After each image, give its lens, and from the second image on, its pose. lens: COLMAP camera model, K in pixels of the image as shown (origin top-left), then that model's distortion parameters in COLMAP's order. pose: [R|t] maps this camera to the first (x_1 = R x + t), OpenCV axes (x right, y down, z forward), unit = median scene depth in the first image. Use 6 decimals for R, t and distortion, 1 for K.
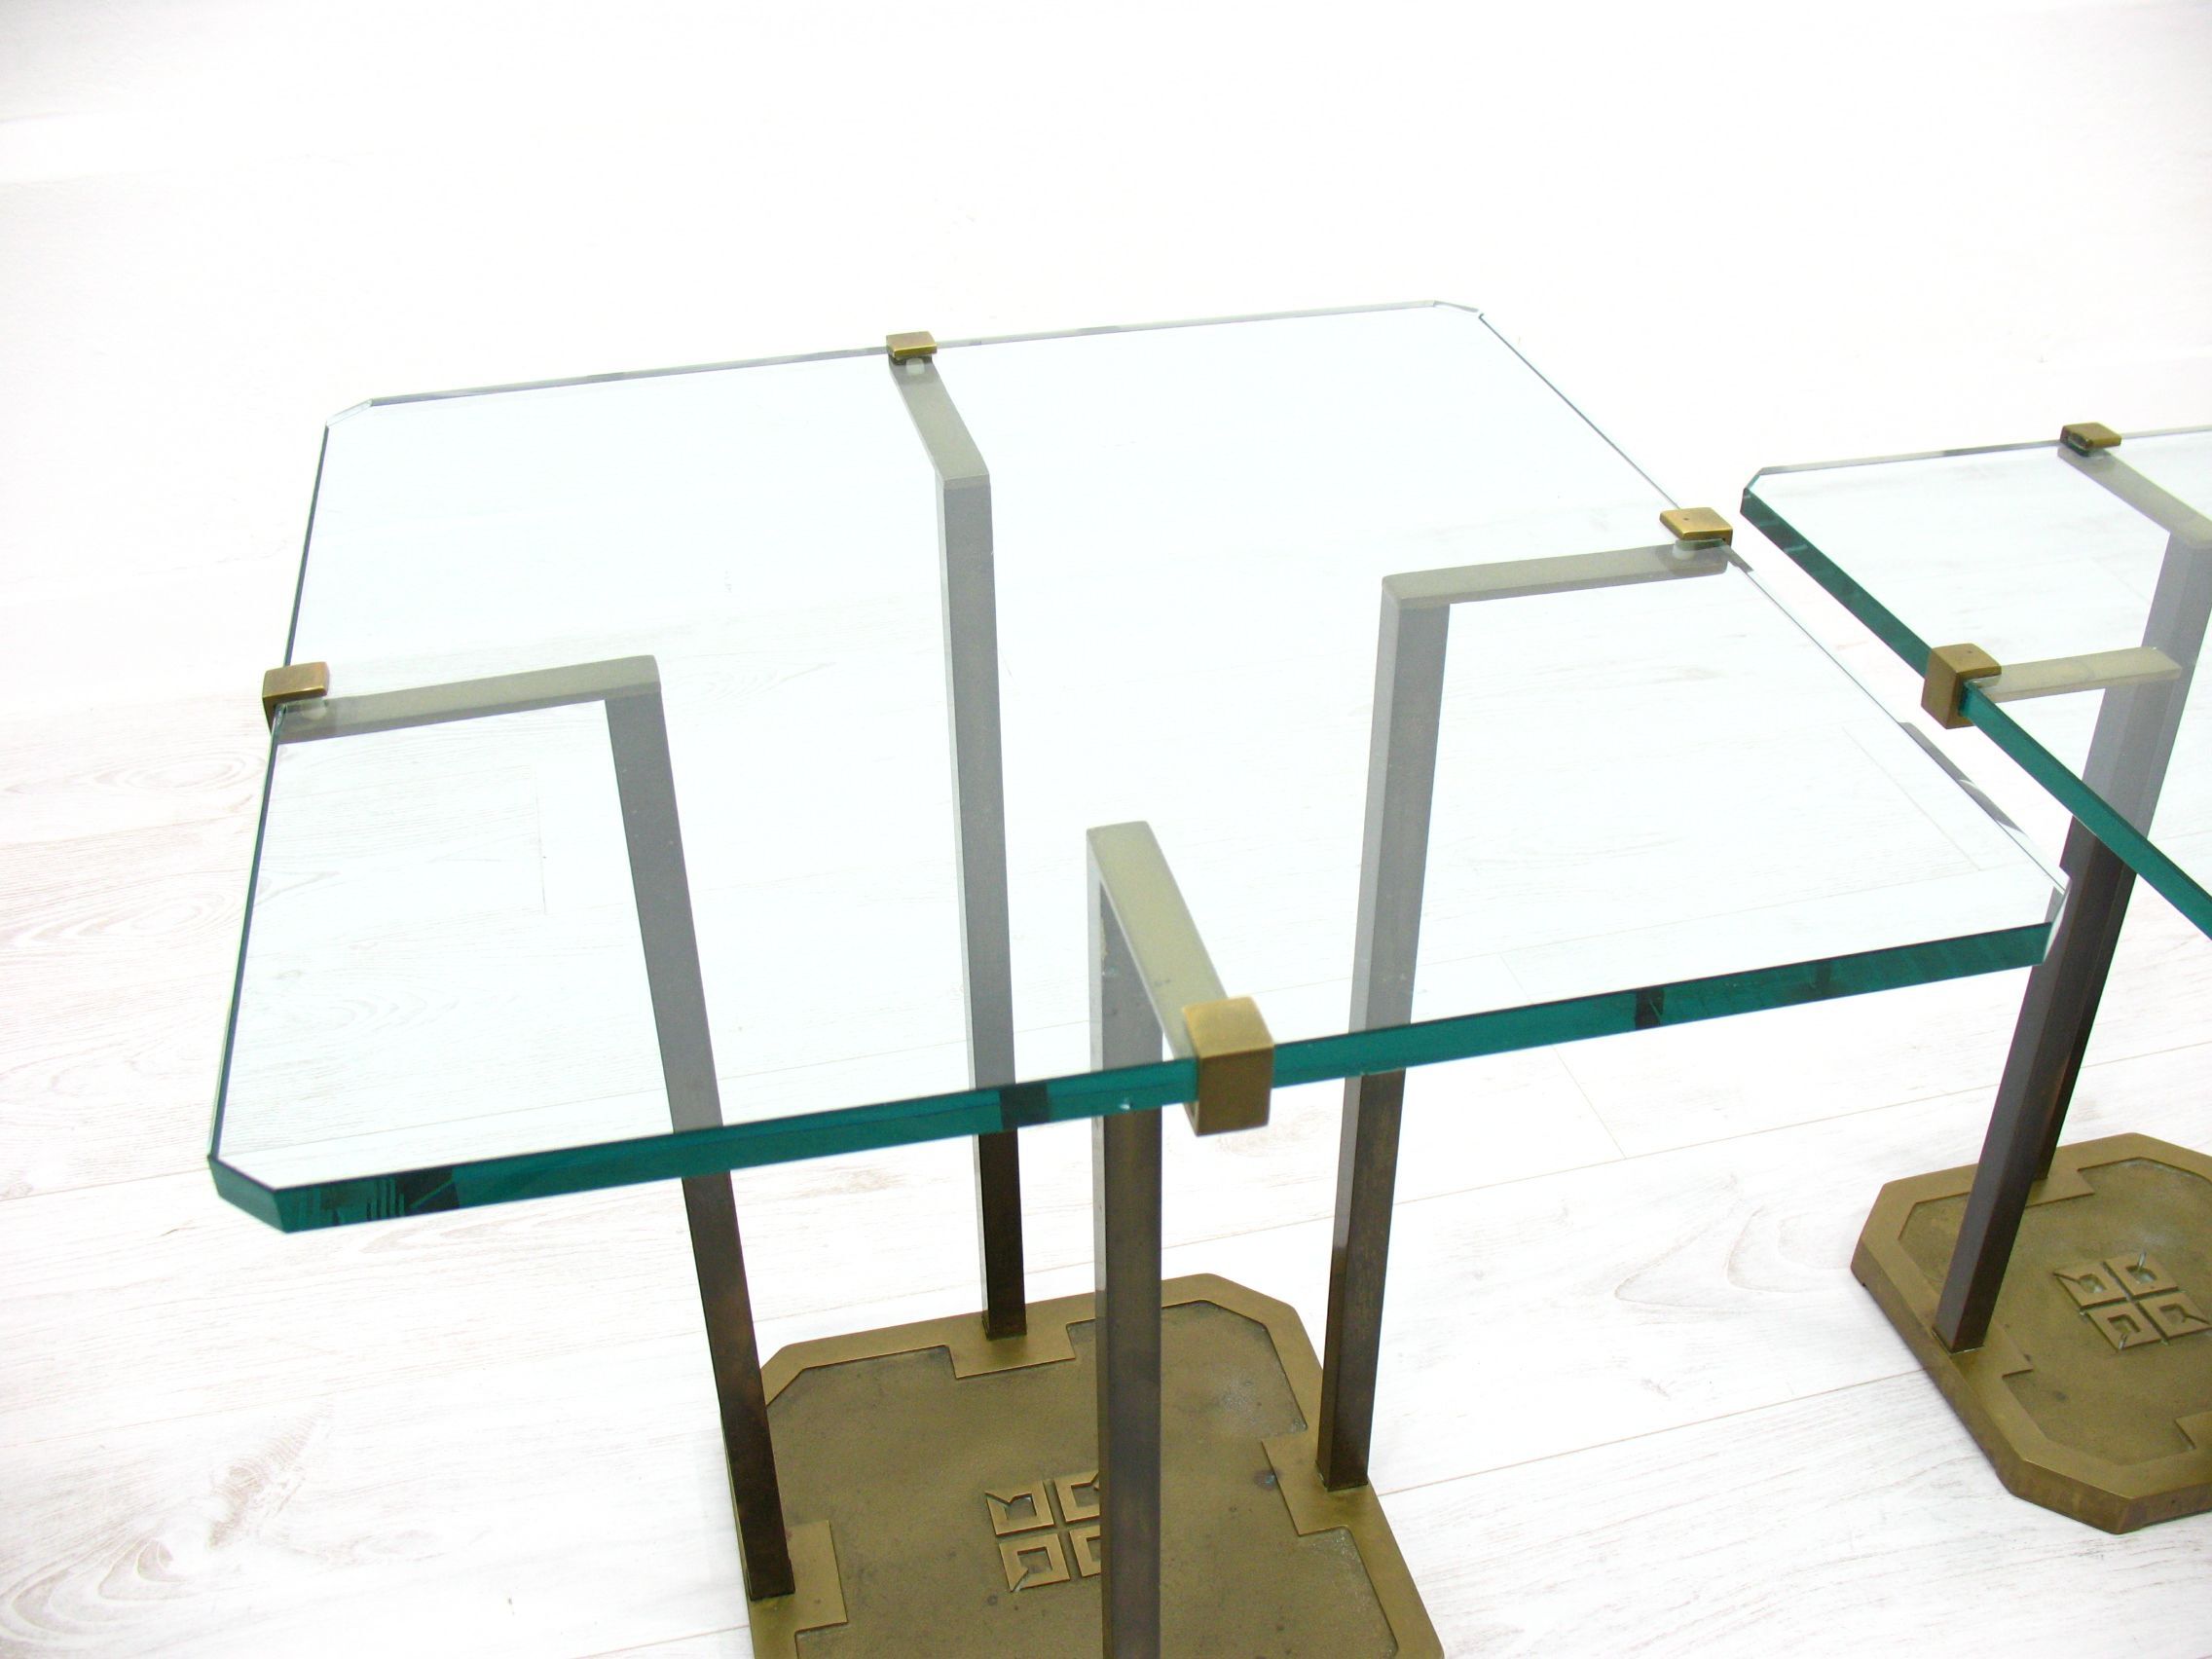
lens RADIAL K [[2282.7, 0, 1126.8], [0, 2282.7, 829.0], [0, 0, 1]] dist [-0.104350, 0.000000]
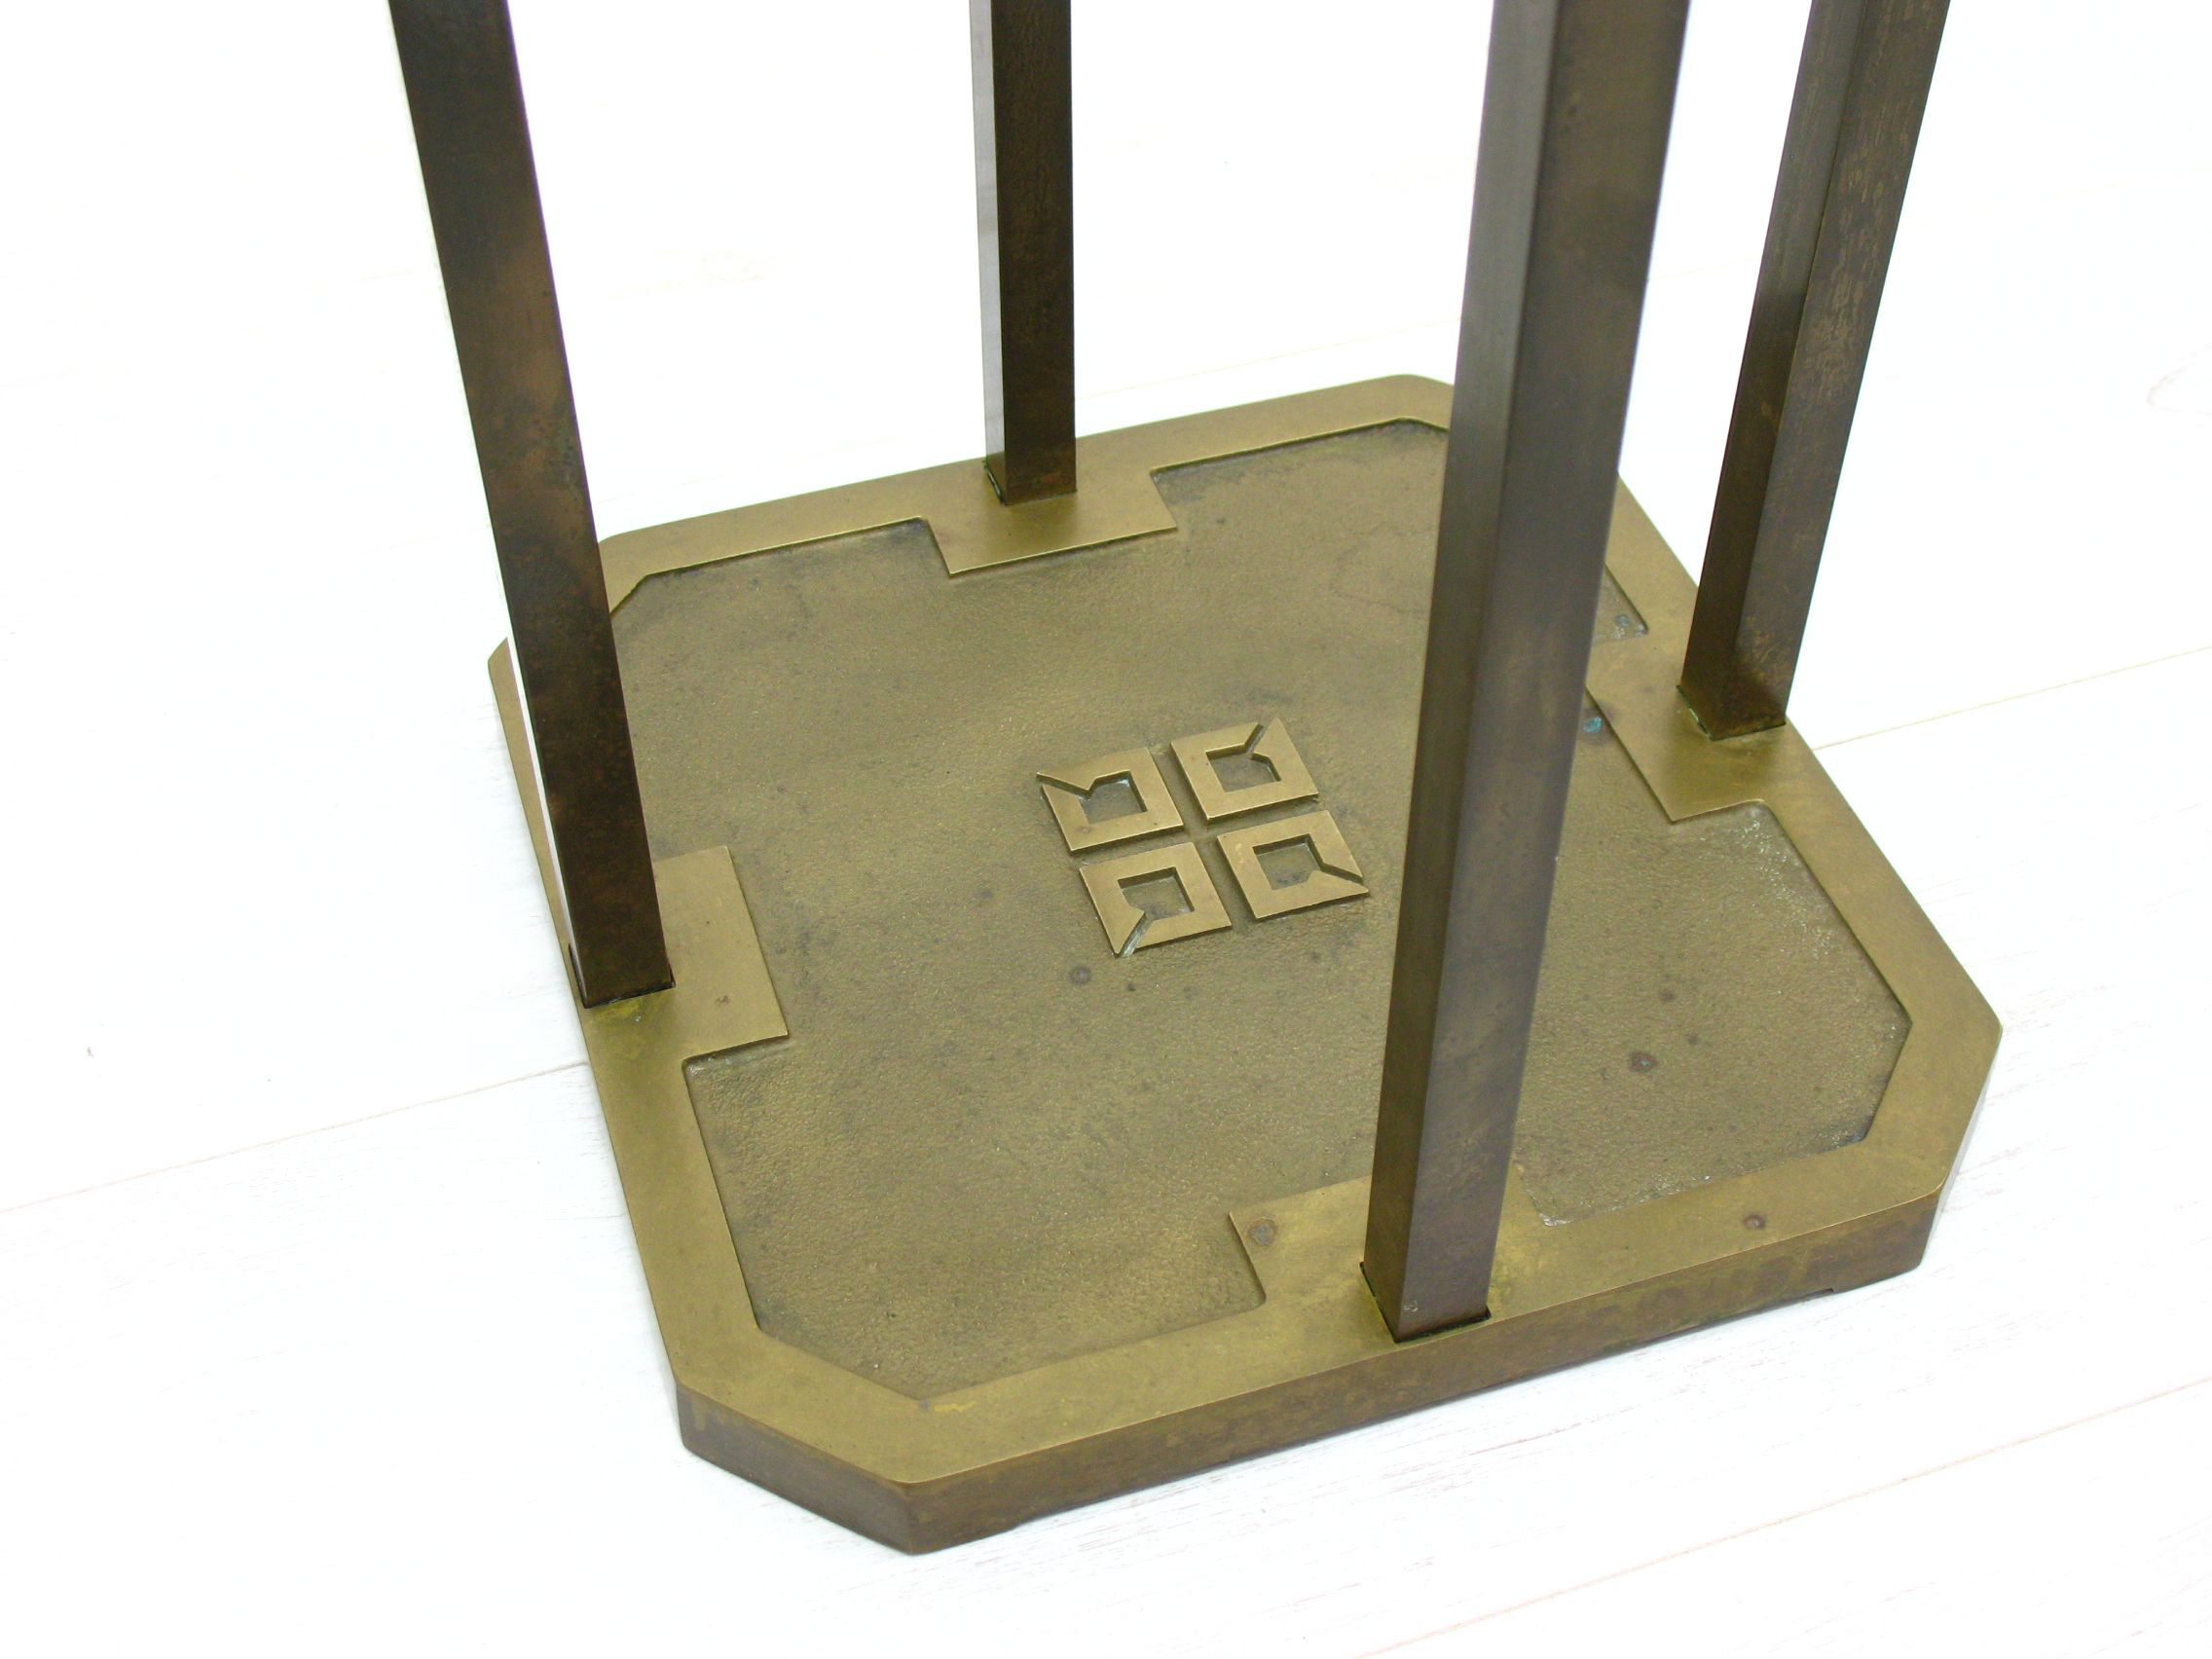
lens RADIAL K [[2924.0, 0, 1105.7], [0, 2924.0, 840.1], [0, 0, 1]] dist [-0.072508, 0.000000]
pose [[0.997413, -0.050579, 0.051083, -0.082718], [0.037144, 0.970999, 0.236182, 0.157551], [-0.061547, -0.233673, 0.970365, 0.373467]]
